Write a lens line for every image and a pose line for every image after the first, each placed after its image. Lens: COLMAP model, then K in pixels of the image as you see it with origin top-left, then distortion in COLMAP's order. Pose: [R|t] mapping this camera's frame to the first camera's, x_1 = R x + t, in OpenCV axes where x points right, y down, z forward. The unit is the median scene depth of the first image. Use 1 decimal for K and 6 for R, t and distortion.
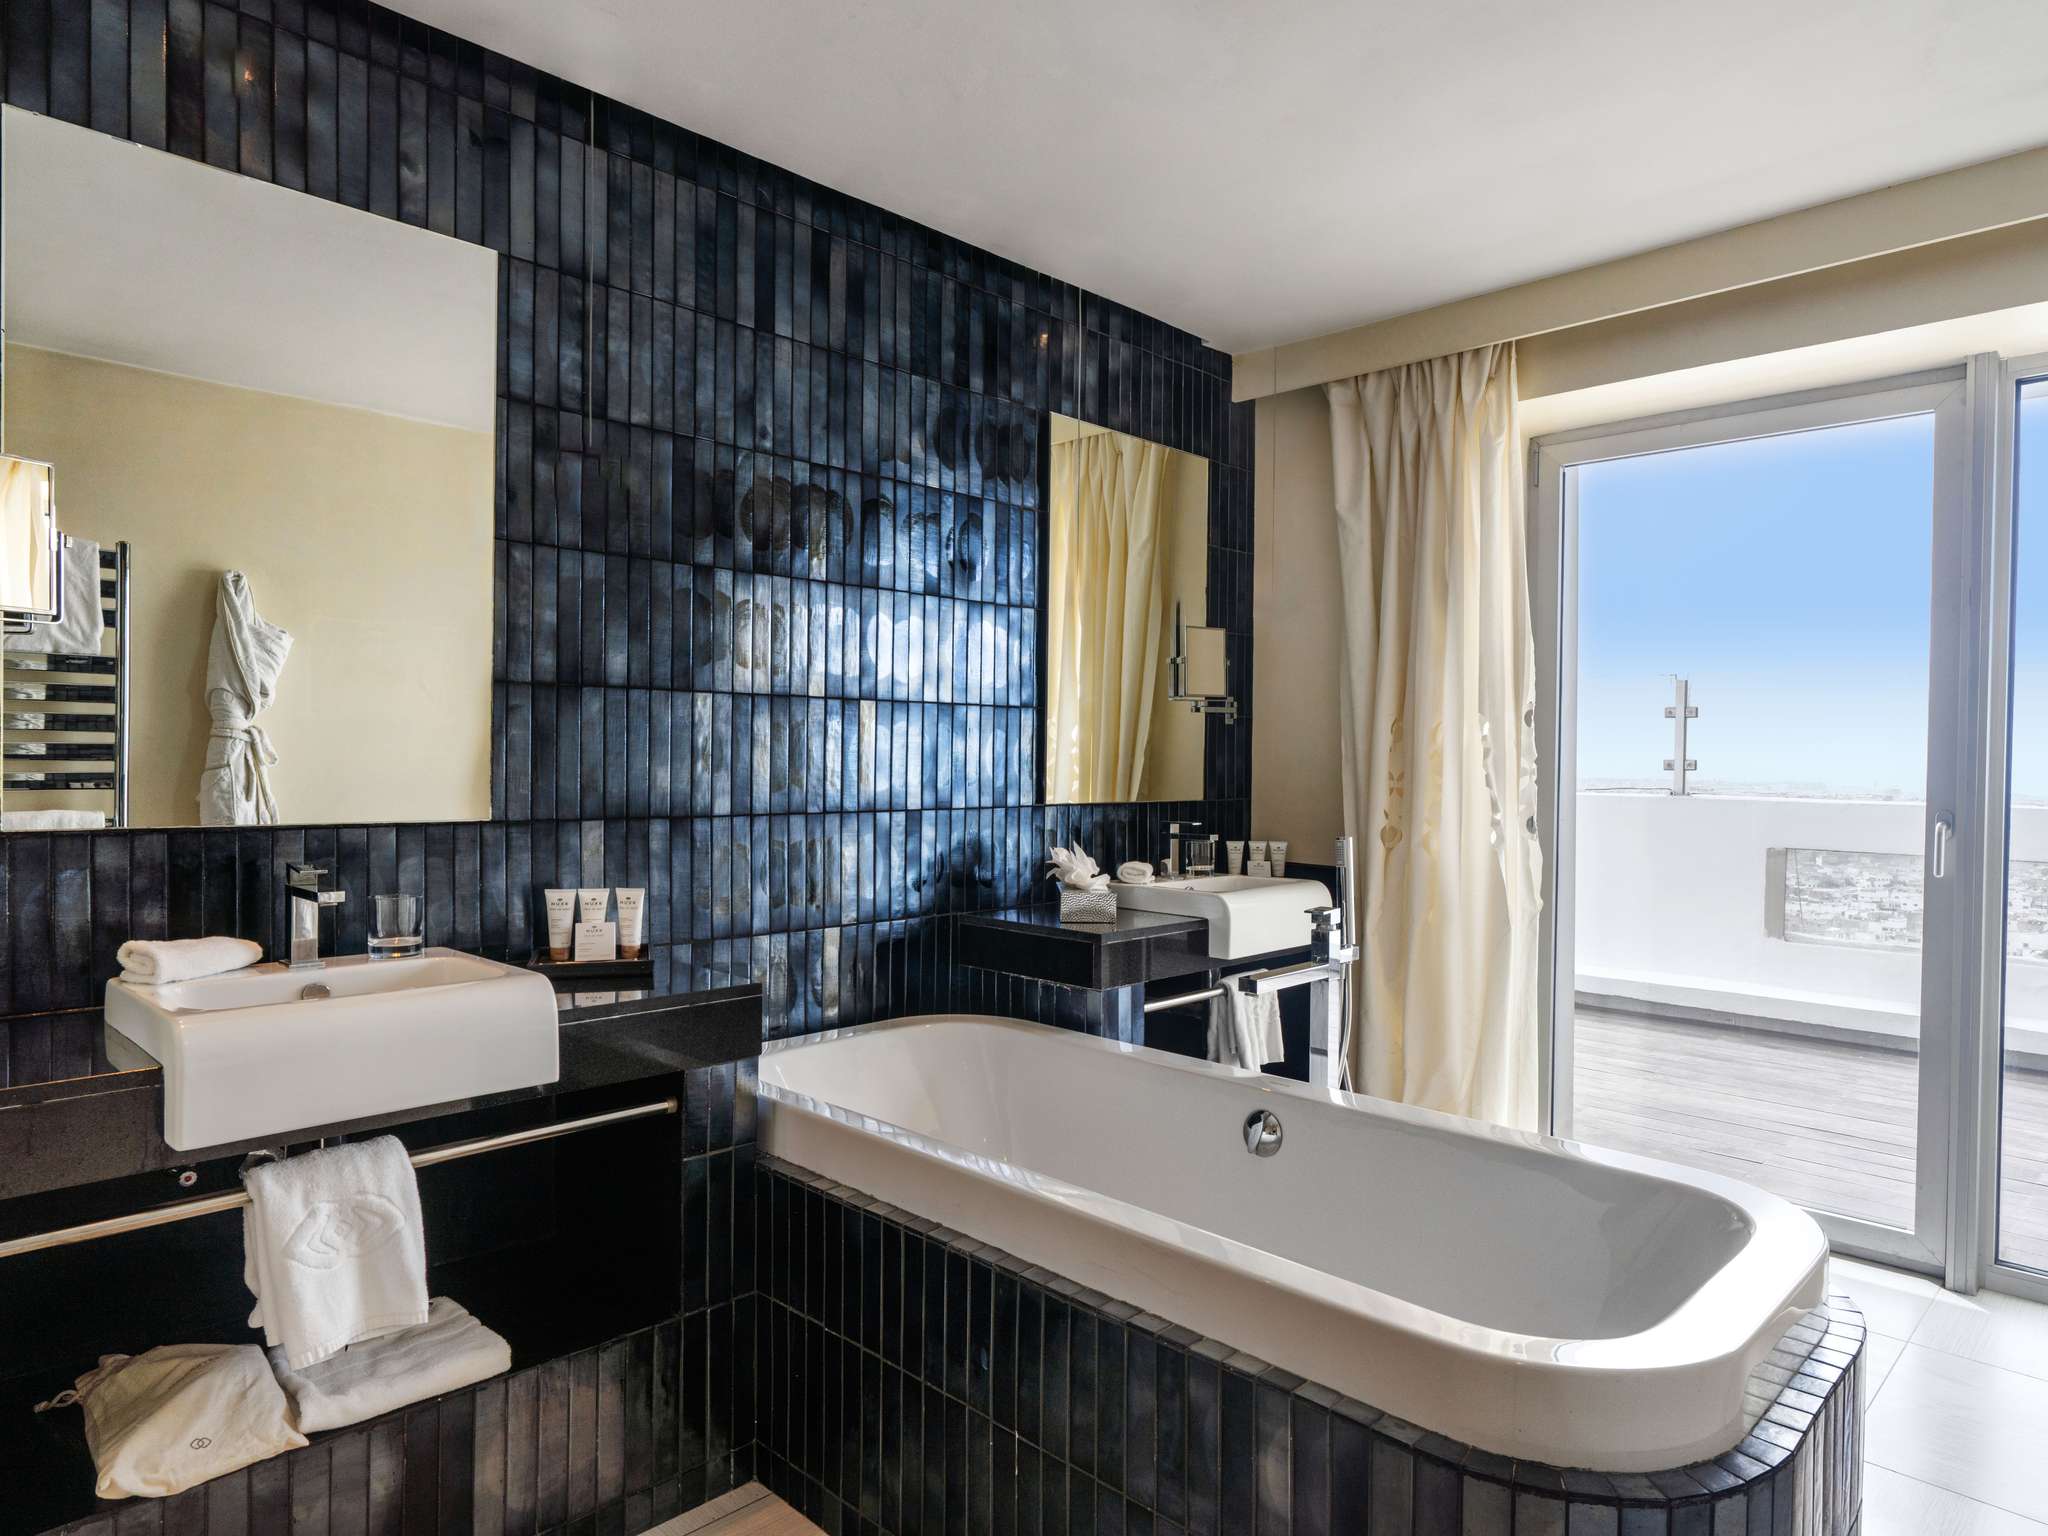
lens RADIAL K [[1213.6, 0, 1024.8], [0, 1213.6, 780.2], [0, 0, 1]] dist [-0.037958, 0.000900]
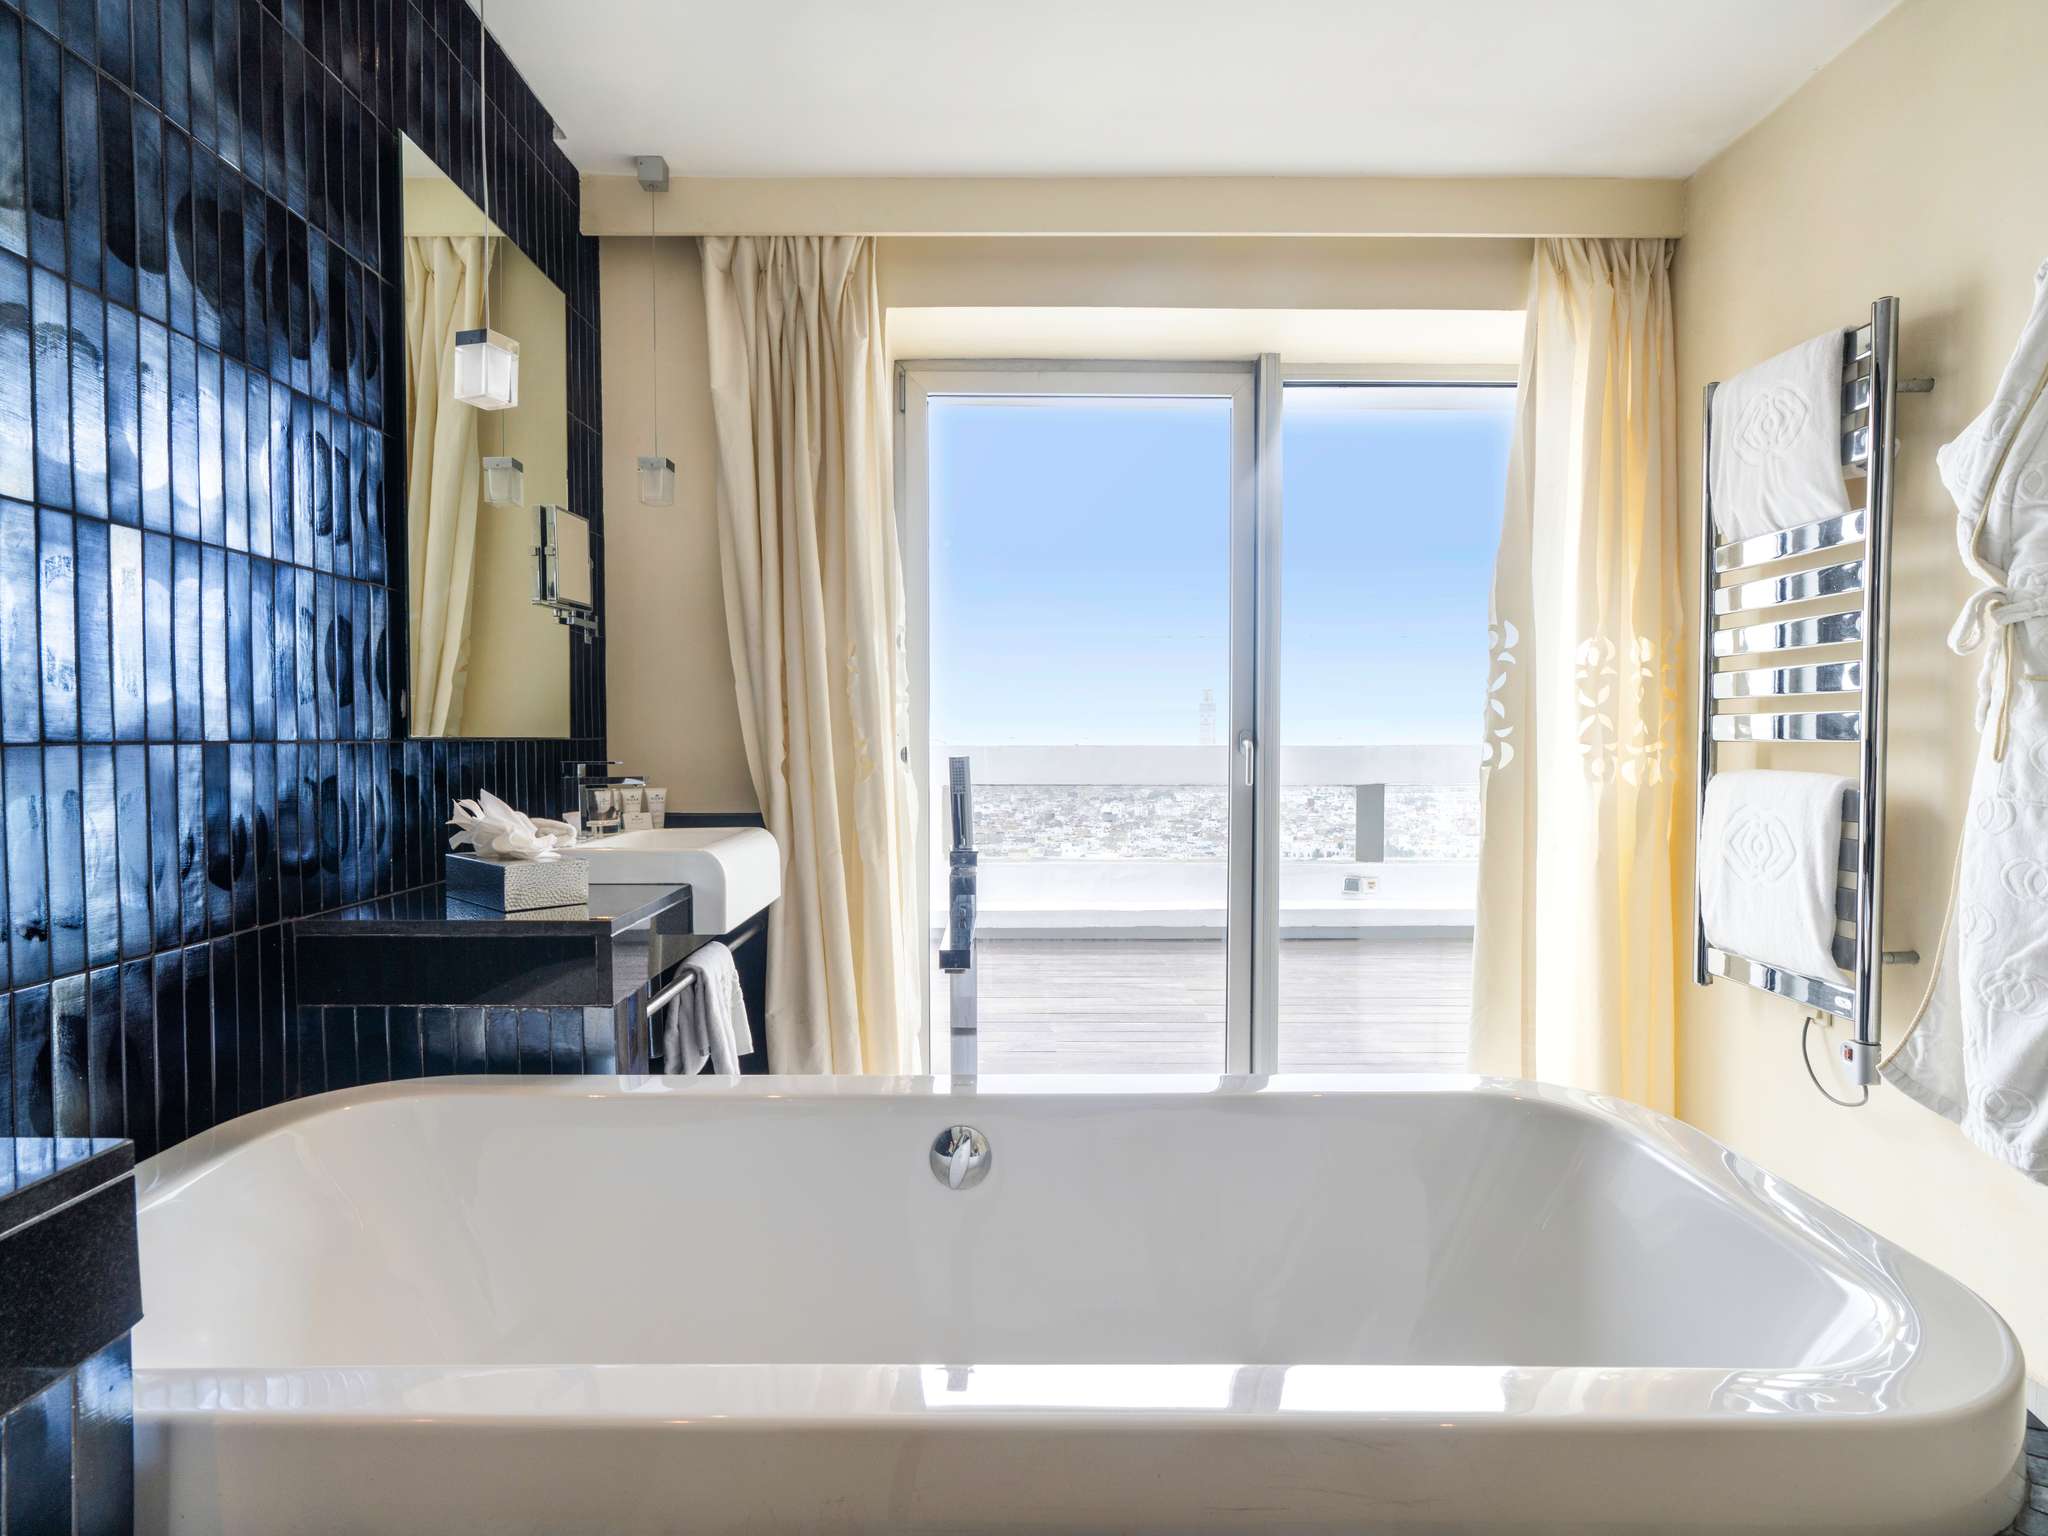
lens RADIAL K [[1114.1, 0, 1018.9], [0, 1114.1, 769.0], [0, 0, 1]] dist [0.004399, 0.000571]
pose [[0.715204, -0.029687, 0.698285, -0.182877], [0.018159, 0.999550, 0.023897, 0.030957], [-0.698680, -0.004411, 0.715421, 0.372818]]
